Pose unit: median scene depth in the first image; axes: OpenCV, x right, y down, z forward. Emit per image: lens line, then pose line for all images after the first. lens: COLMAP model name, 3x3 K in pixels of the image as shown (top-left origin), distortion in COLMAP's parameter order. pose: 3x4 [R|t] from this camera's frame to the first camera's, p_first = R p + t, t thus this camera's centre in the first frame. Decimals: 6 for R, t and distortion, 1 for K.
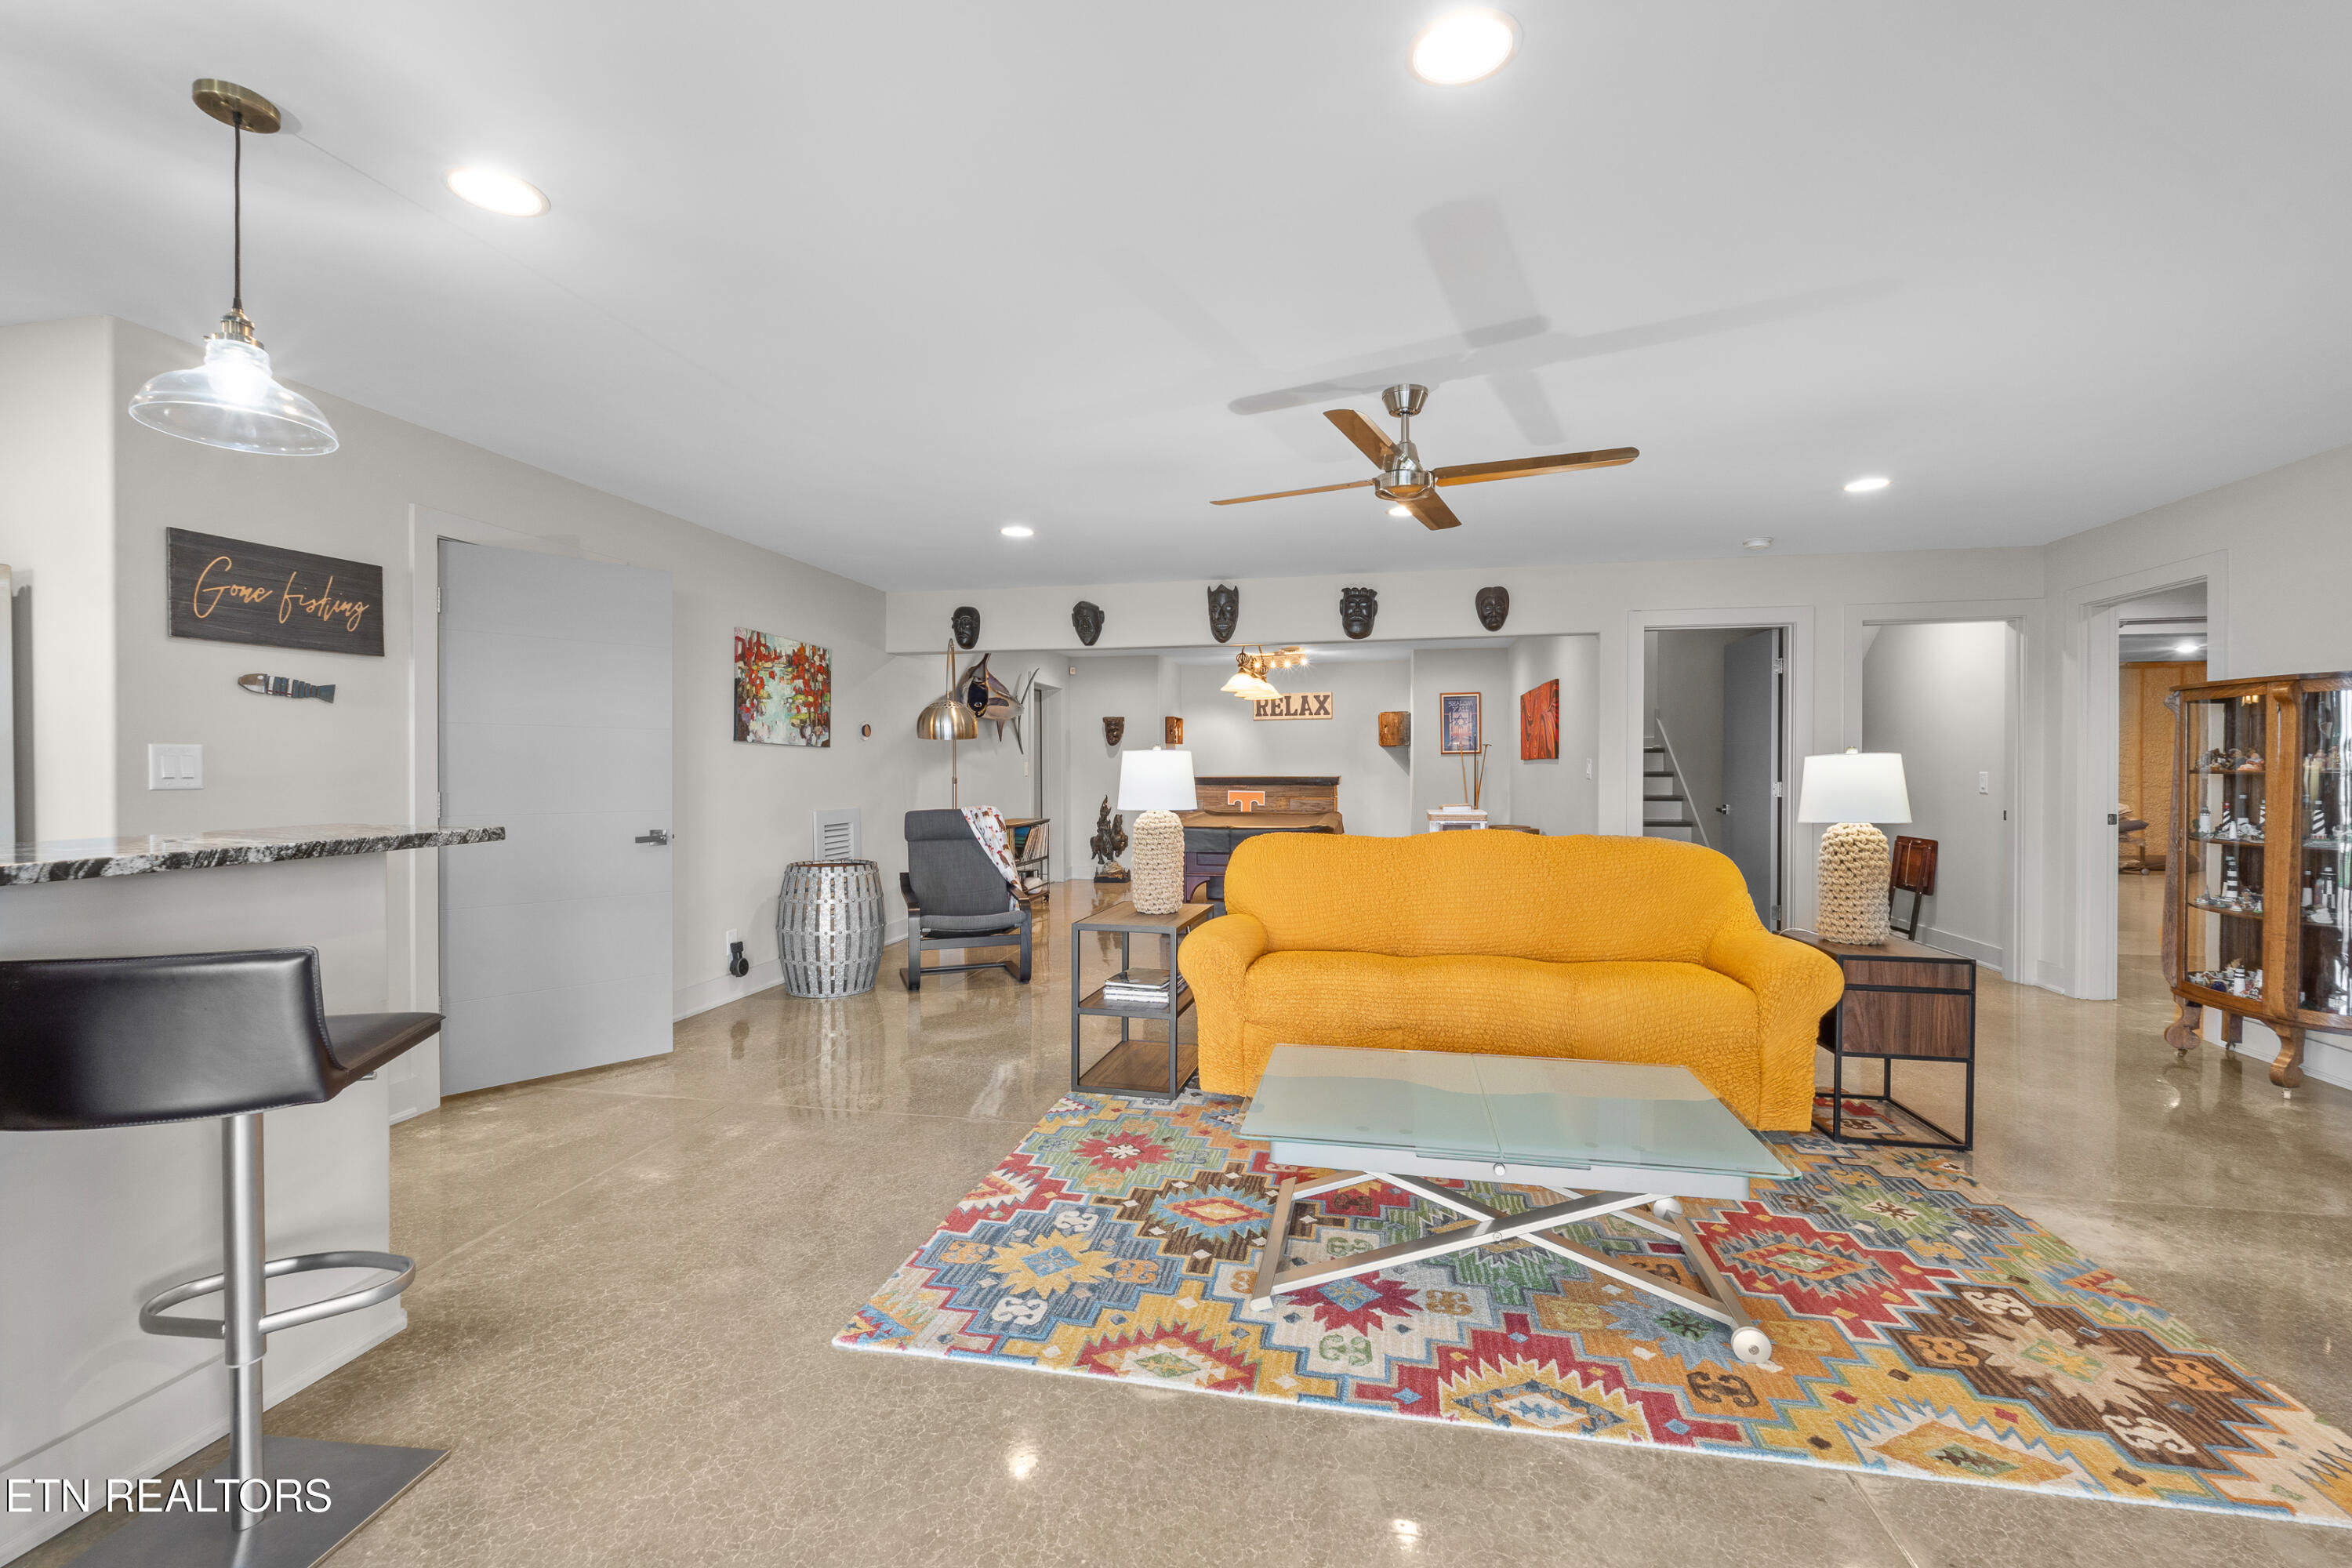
lens RADIAL K [[972.4, 0, 1176.0], [0, 972.4, 784.0], [0, 0, 1]] dist [-0.000982, -0.000106]
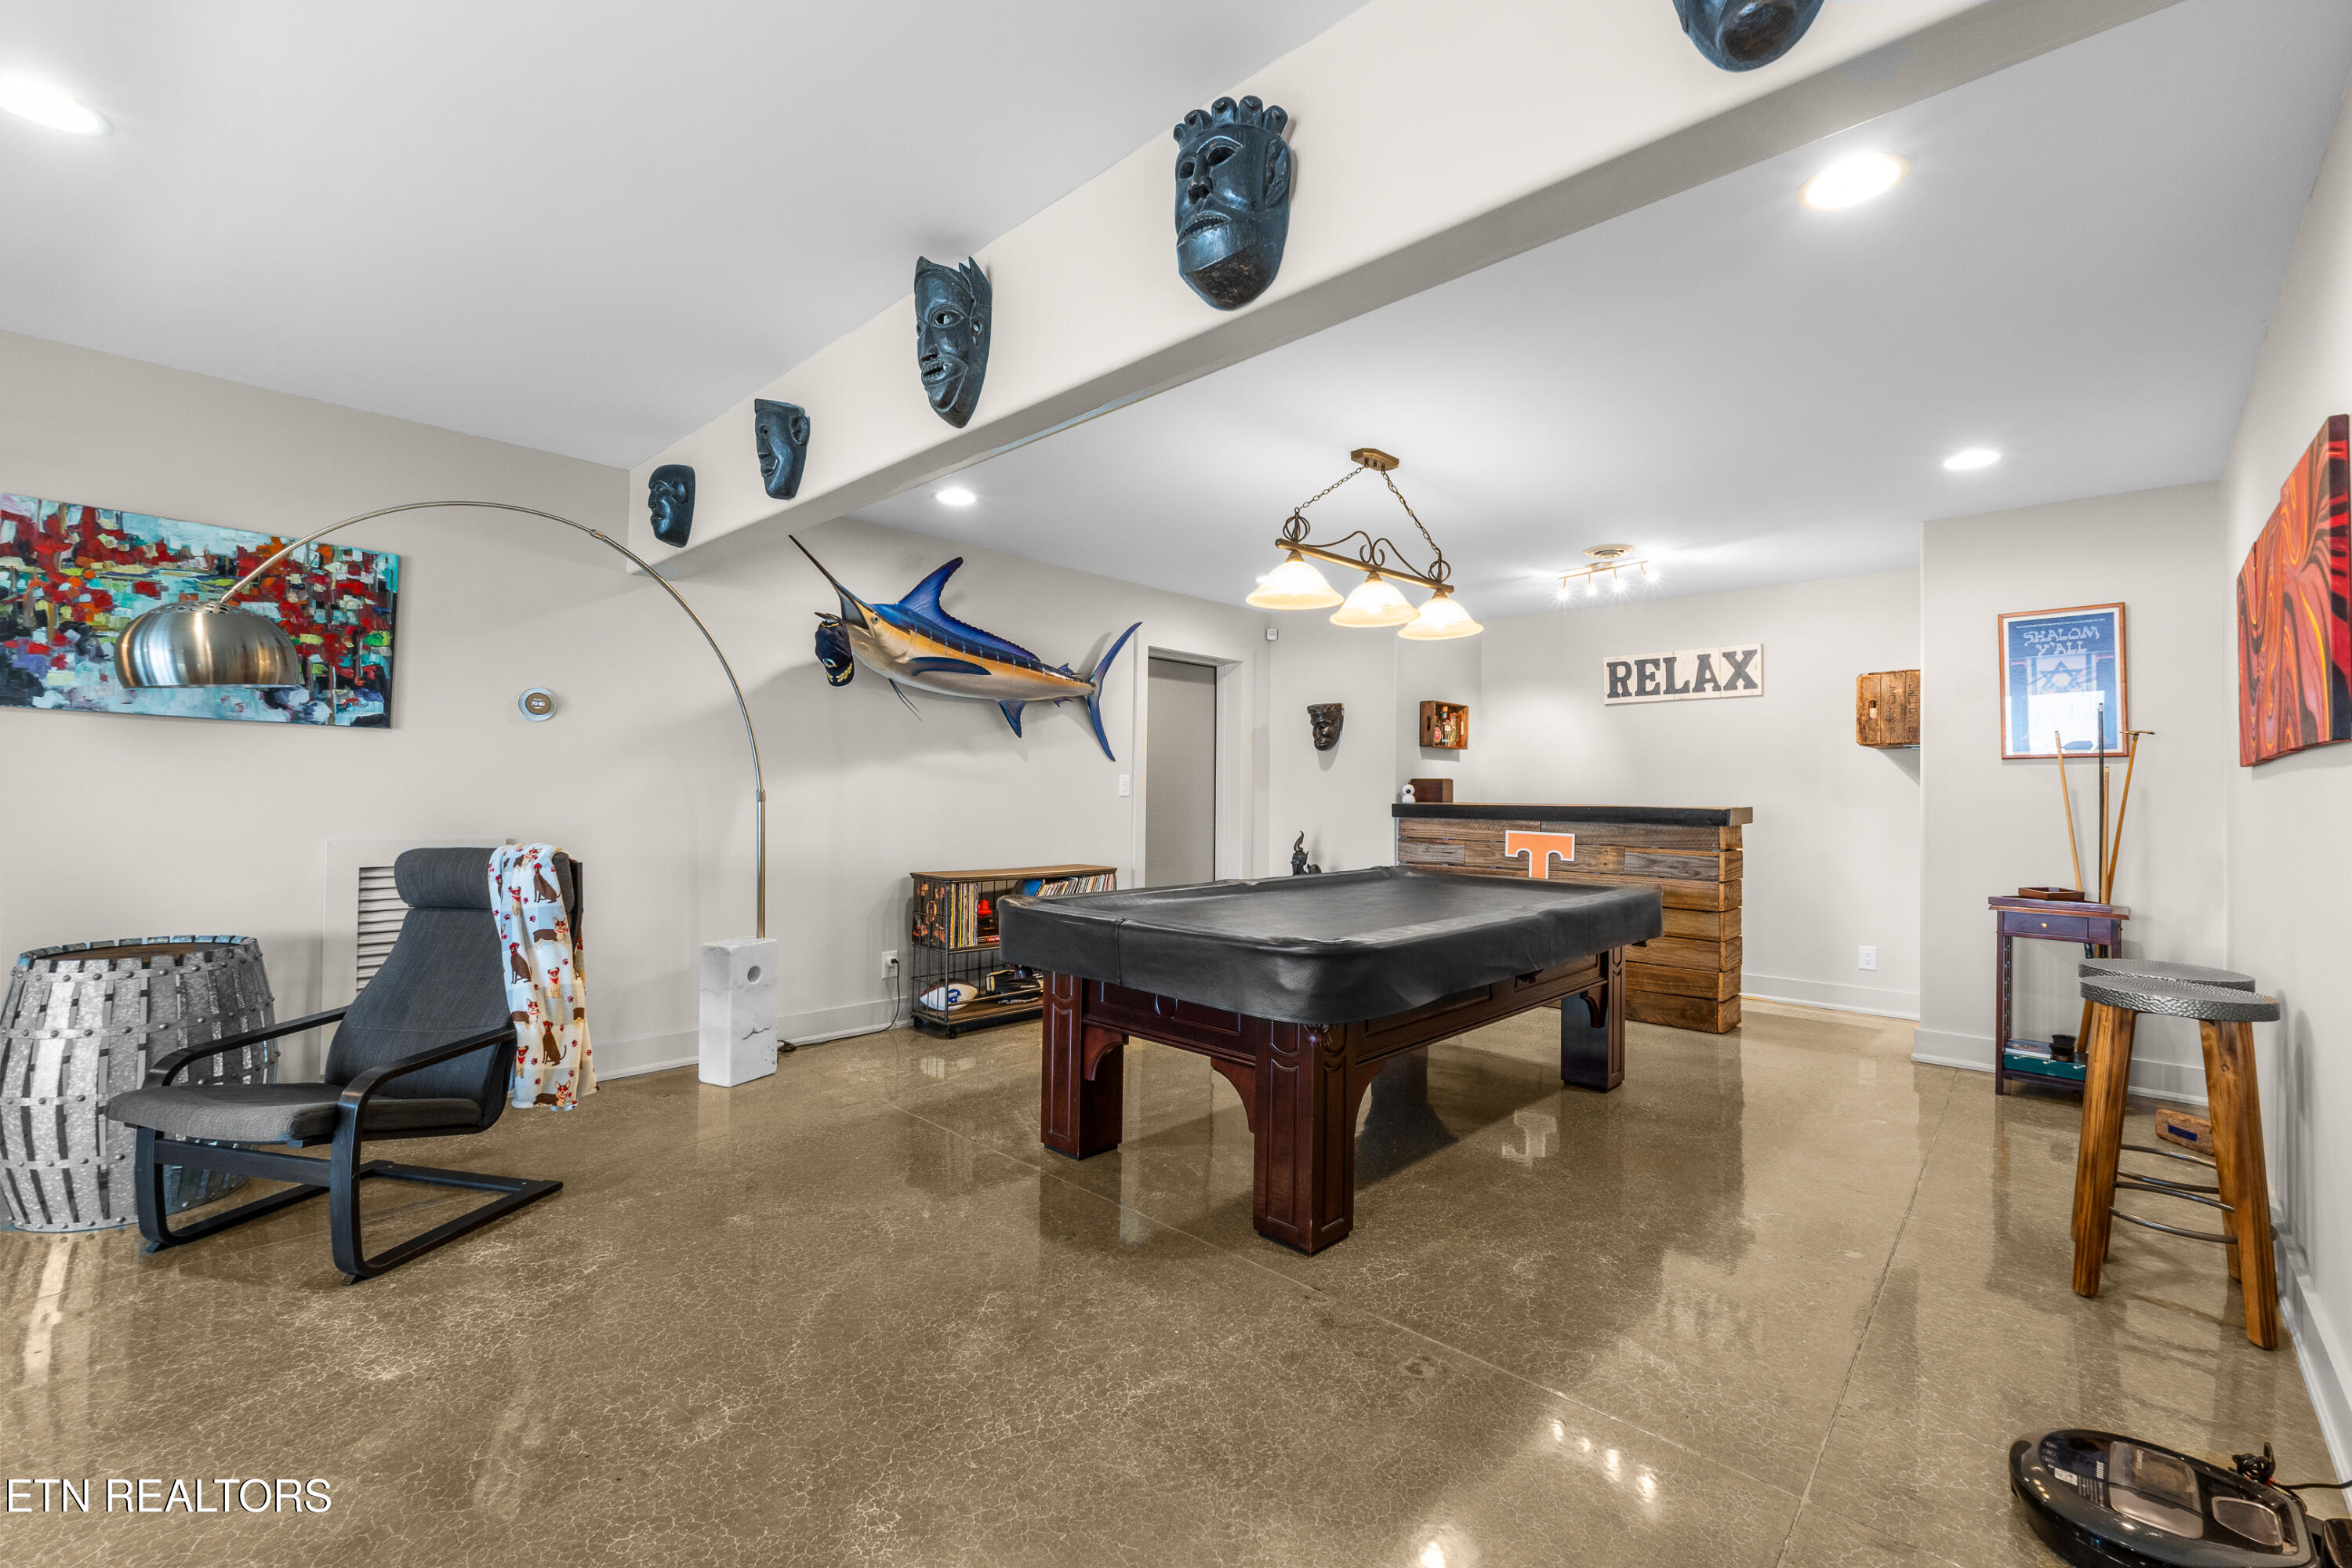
lens RADIAL K [[972.4, 0, 1176.0], [0, 972.4, 784.0], [0, 0, 1]] dist [-0.000982, -0.000106]
pose [[0.844687, 0.007966, -0.535202, 0.337143], [-0.023845, 0.999457, -0.022757, -0.003860], [0.534730, 0.031984, 0.844418, 0.790546]]
